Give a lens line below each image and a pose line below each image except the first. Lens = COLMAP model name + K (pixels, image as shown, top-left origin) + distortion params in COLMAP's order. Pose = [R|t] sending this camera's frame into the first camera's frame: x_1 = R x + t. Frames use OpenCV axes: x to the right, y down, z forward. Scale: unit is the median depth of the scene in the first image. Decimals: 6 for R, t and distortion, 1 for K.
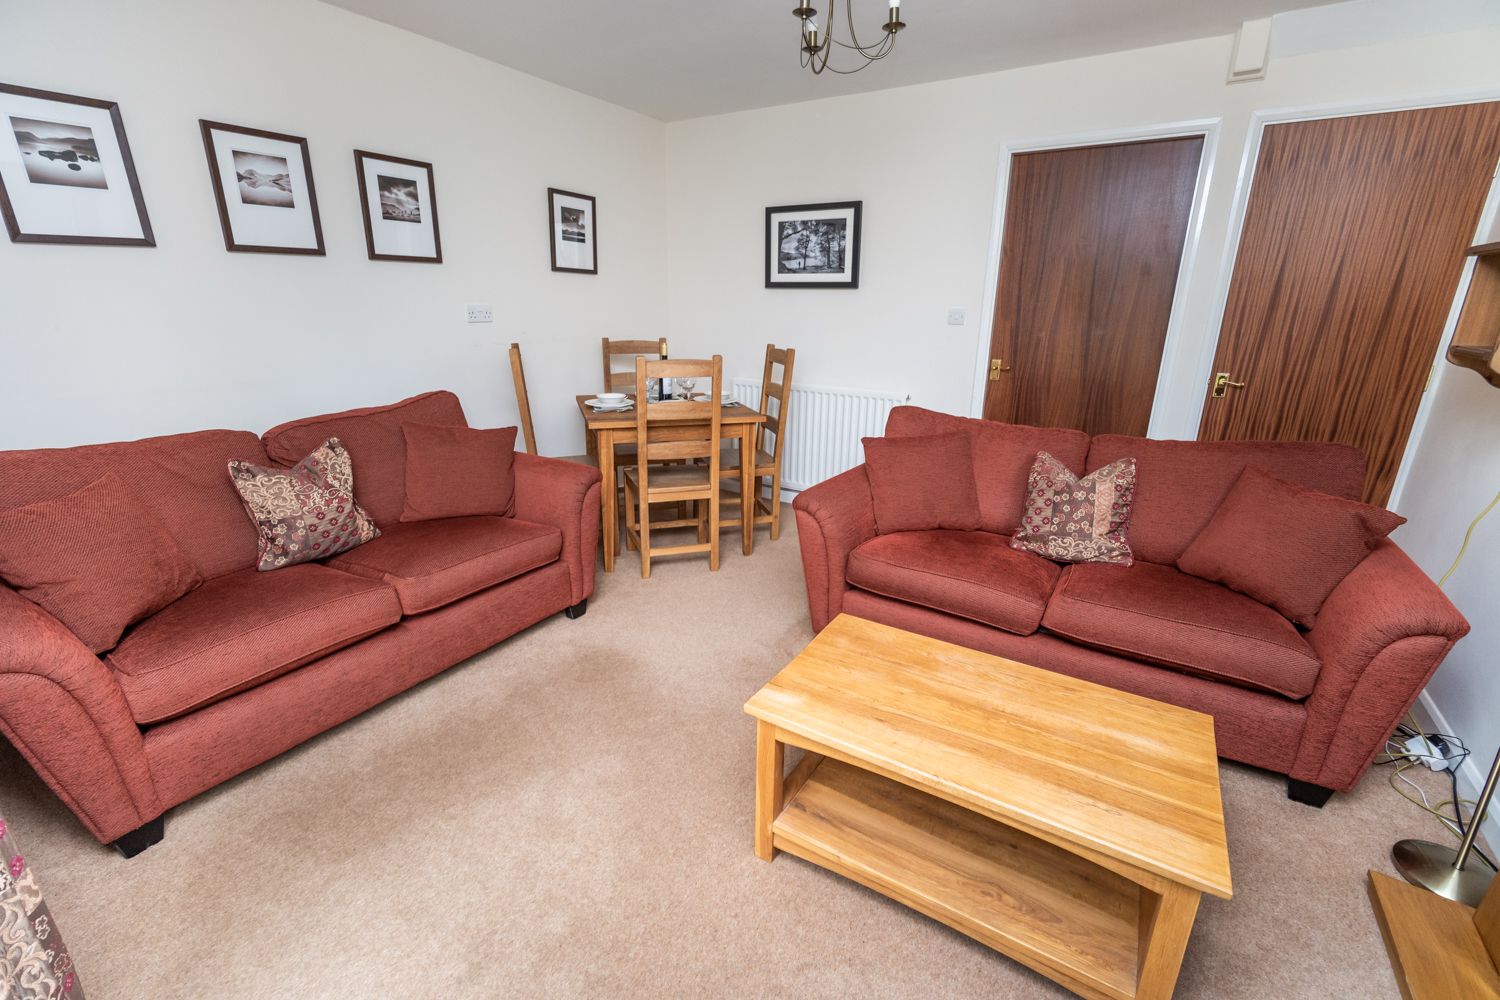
lens RADIAL K [[656.6, 0, 754.6], [0, 656.6, 502.2], [0, 0, 1]] dist [-0.008411, 0.003652]
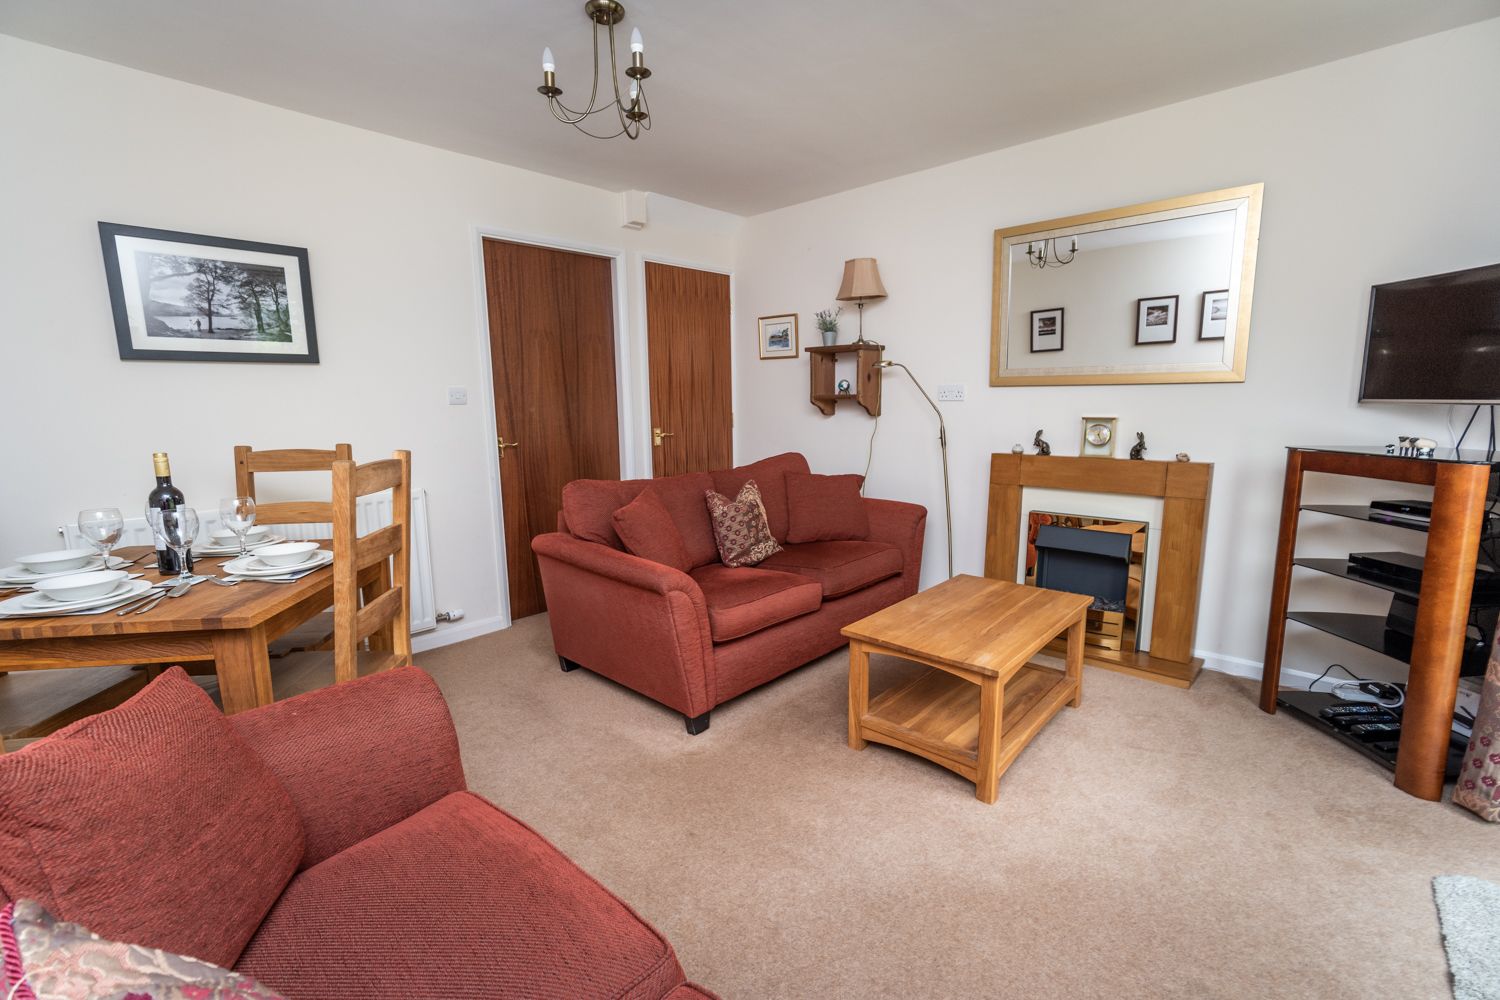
lens RADIAL K [[656.6, 0, 756.3], [0, 656.6, 500.1], [0, 0, 1]] dist [-0.008411, 0.003652]
pose [[0.182819, -0.168704, 0.968564, -0.599198], [0.310007, 0.944801, 0.106050, -0.130214], [-0.932991, 0.280874, 0.225027, 0.512012]]
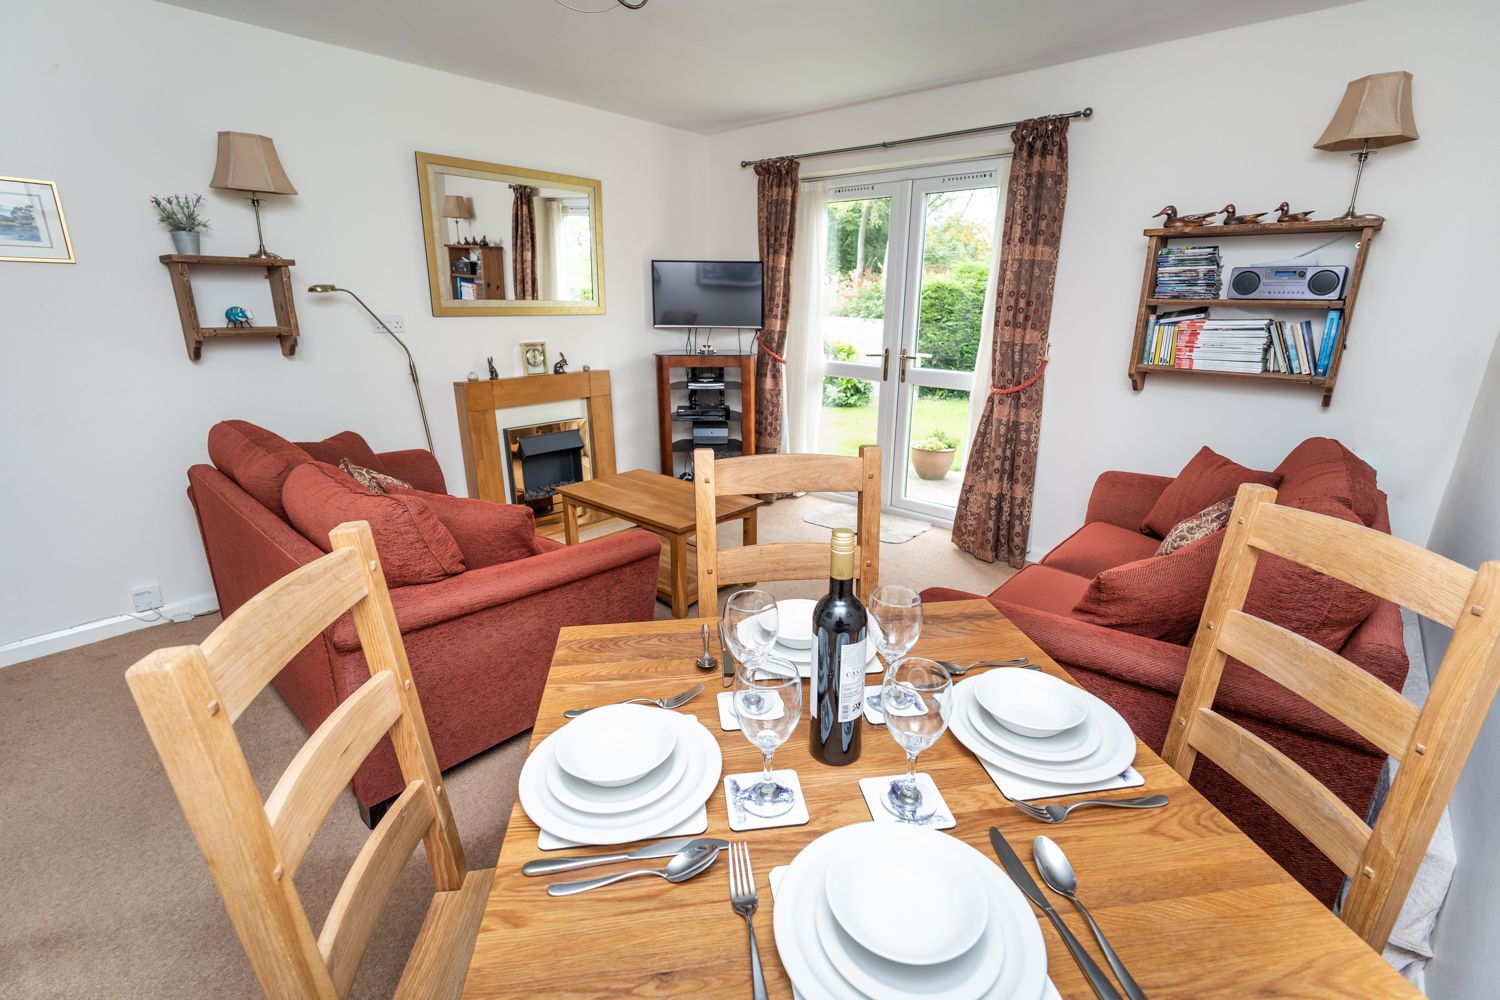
lens RADIAL K [[656.6, 0, 754.6], [0, 656.6, 495.3], [0, 0, 1]] dist [-0.008411, 0.003652]
pose [[-0.984486, -0.073053, 0.159533, -0.154439], [0.029870, 0.826161, 0.562642, -0.423822], [-0.172903, 0.558679, -0.811161, 1.296134]]
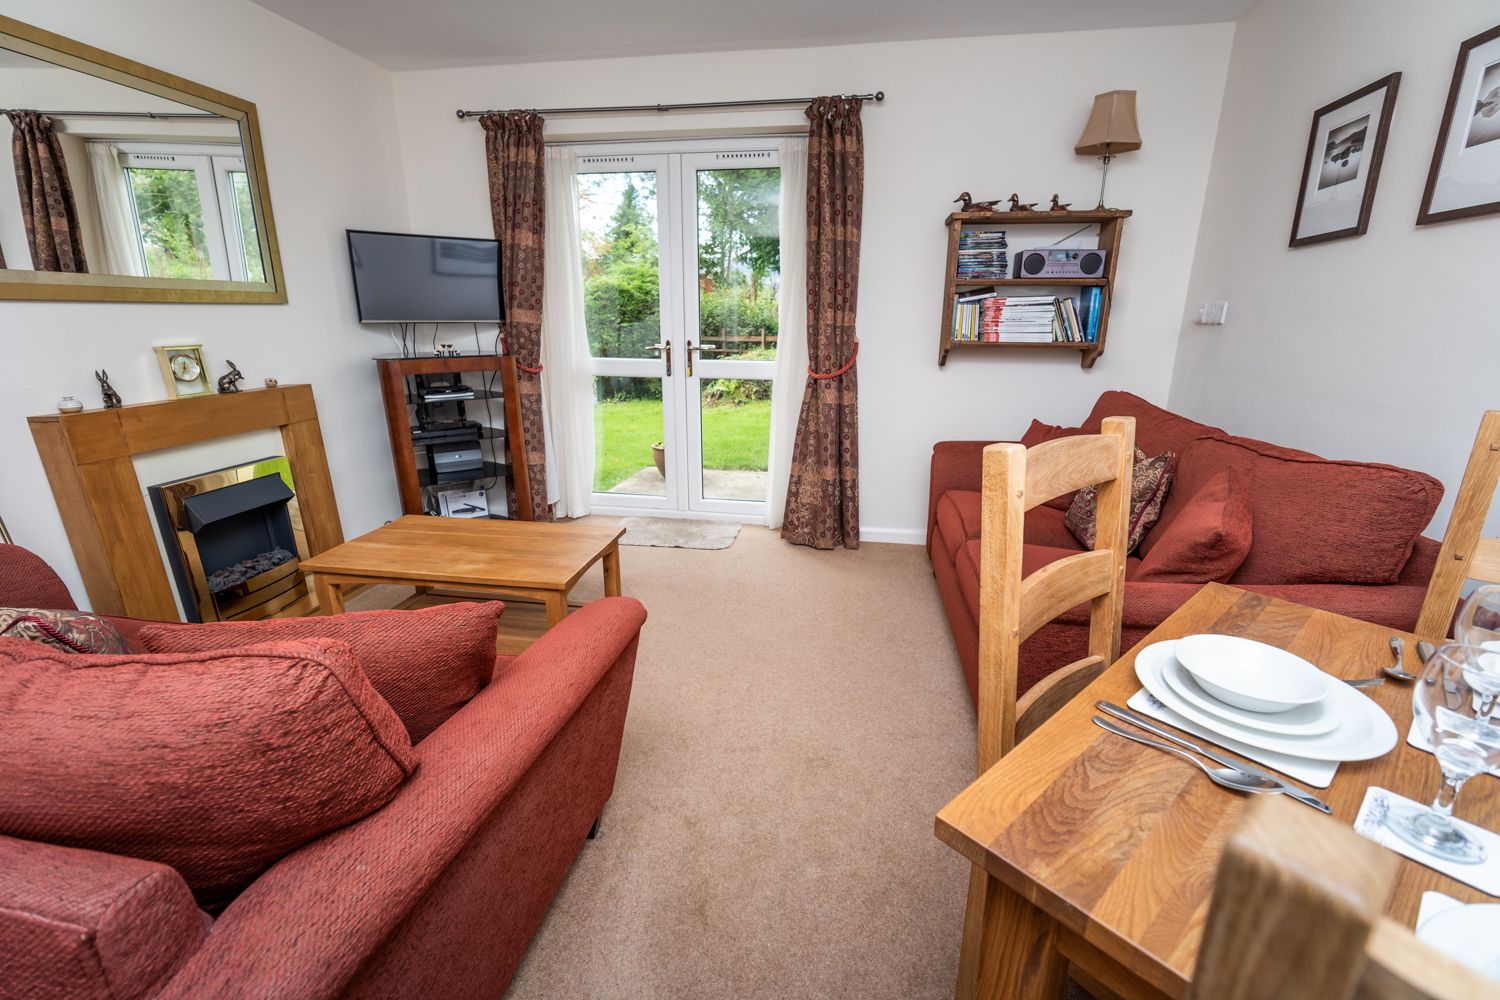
lens RADIAL K [[656.6, 0, 742.6], [0, 656.6, 496.4], [0, 0, 1]] dist [-0.008411, 0.003652]
pose [[-0.930151, 0.082636, -0.357757, 0.141335], [-0.127648, 0.840795, 0.526089, -0.322787], [0.344274, 0.535009, -0.771518, 1.130698]]
